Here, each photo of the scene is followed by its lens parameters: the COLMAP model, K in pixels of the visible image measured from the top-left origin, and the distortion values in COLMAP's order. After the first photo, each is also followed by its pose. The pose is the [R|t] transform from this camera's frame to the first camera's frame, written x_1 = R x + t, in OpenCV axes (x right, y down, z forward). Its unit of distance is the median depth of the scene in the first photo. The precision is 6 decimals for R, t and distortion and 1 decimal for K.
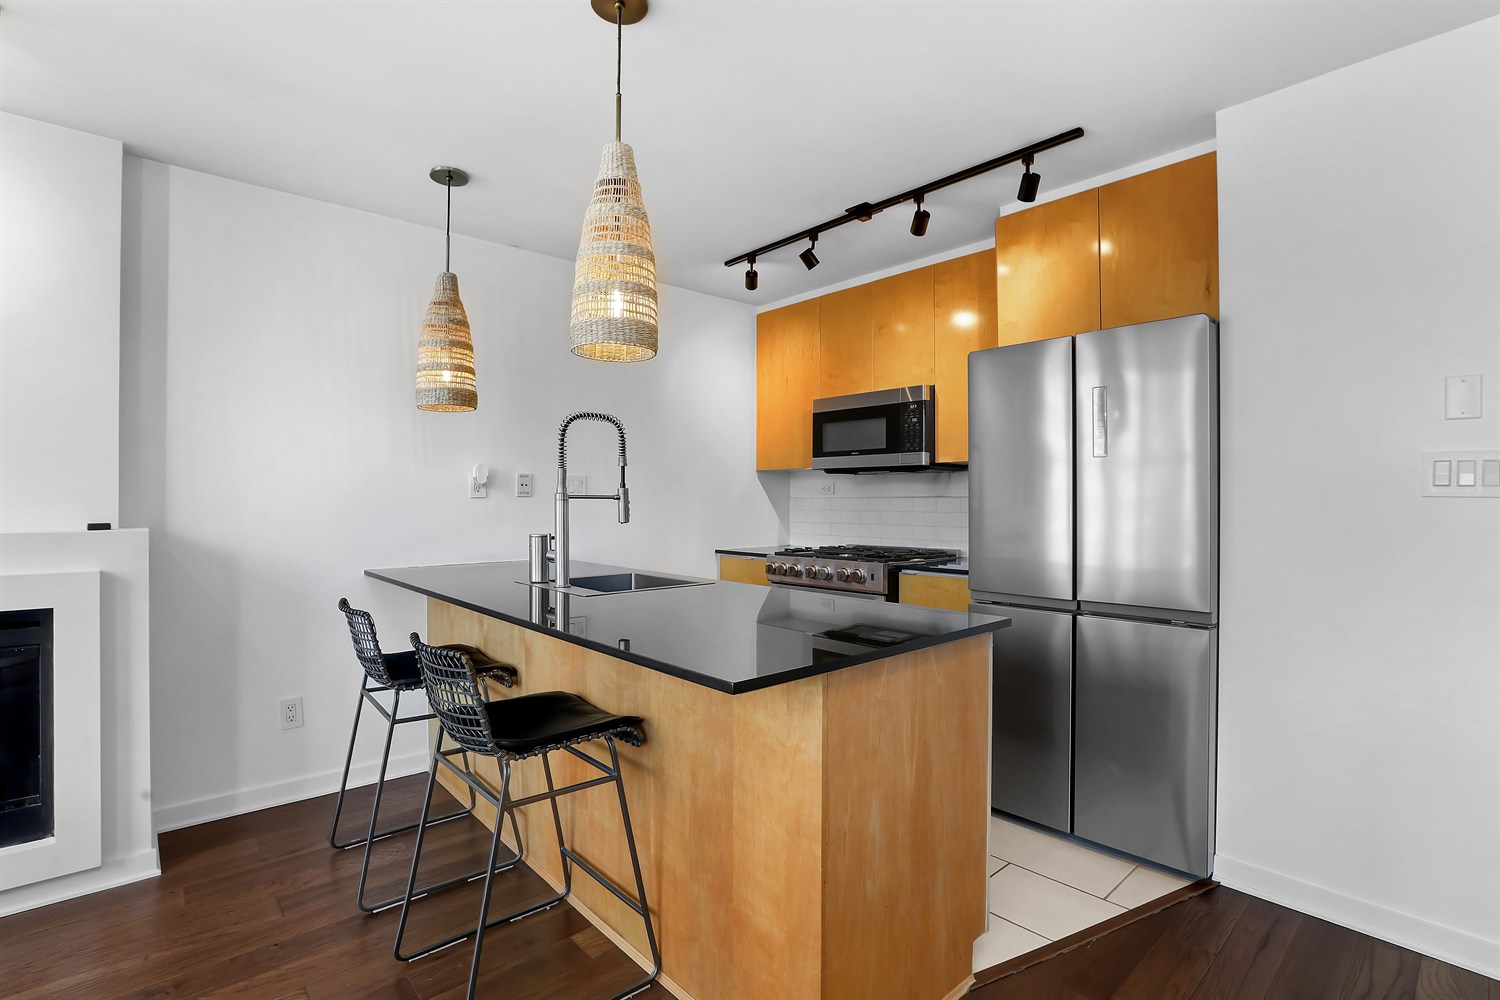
lens RADIAL K [[687.3, 0, 750.0], [0, 687.3, 500.0], [0, 0, 1]] dist [-0.048715, 0.014962]
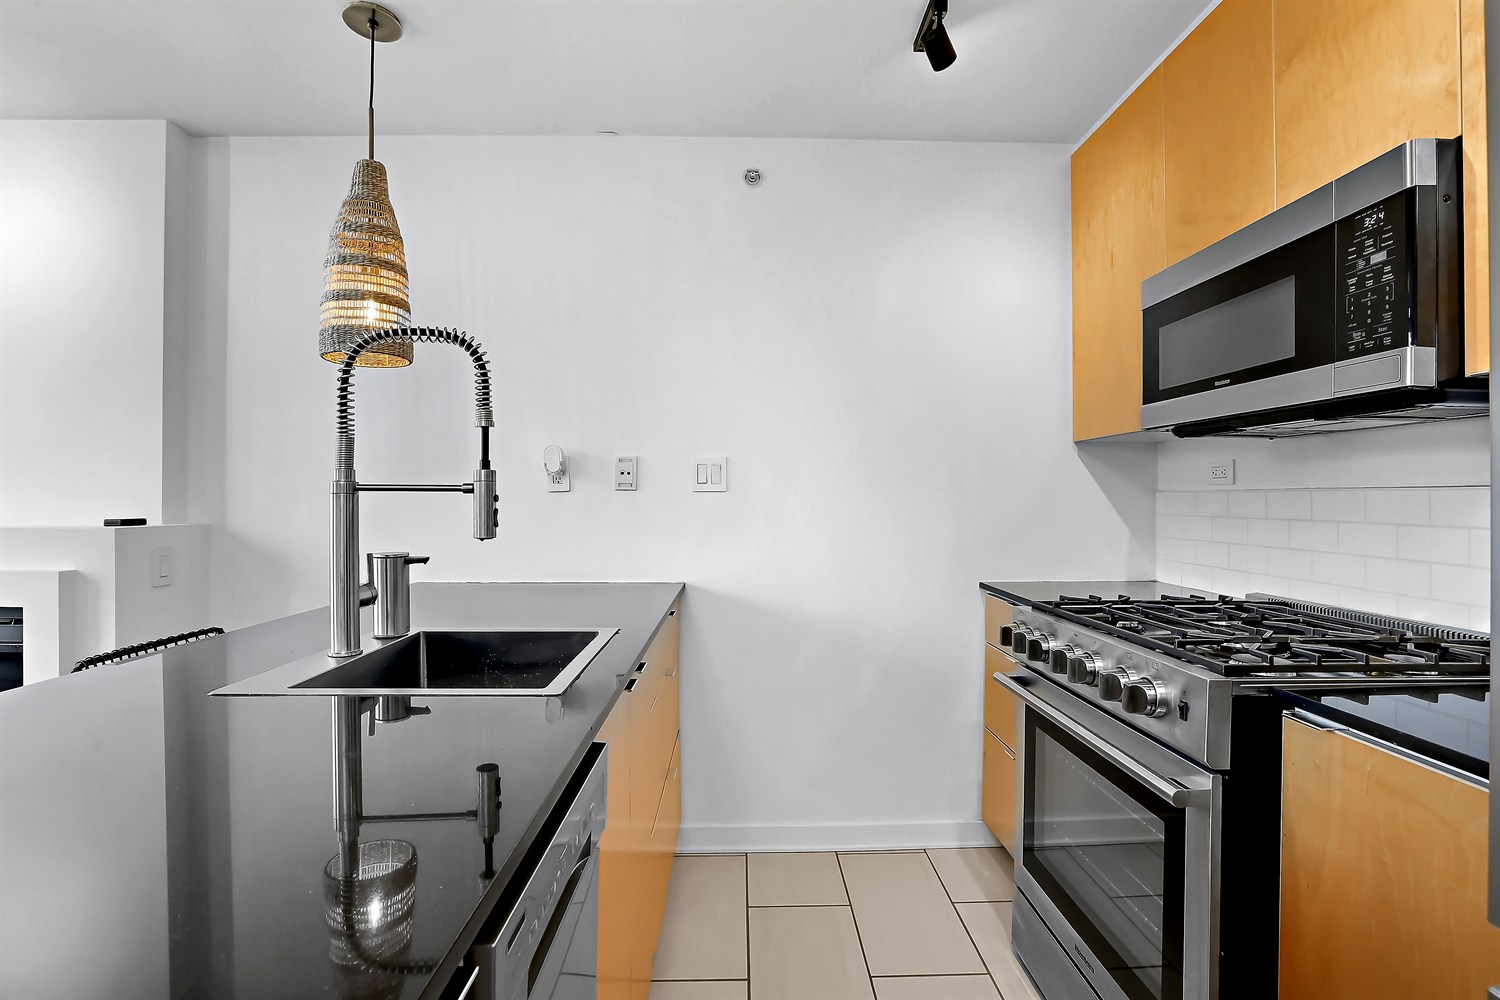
lens RADIAL K [[687.3, 0, 750.0], [0, 687.3, 500.0], [0, 0, 1]] dist [-0.048715, 0.014962]
pose [[0.758265, 0.003593, -0.651936, 0.297022], [-0.000107, 0.999985, 0.005388, 0.002357], [0.651946, -0.004015, 0.758255, 0.740027]]
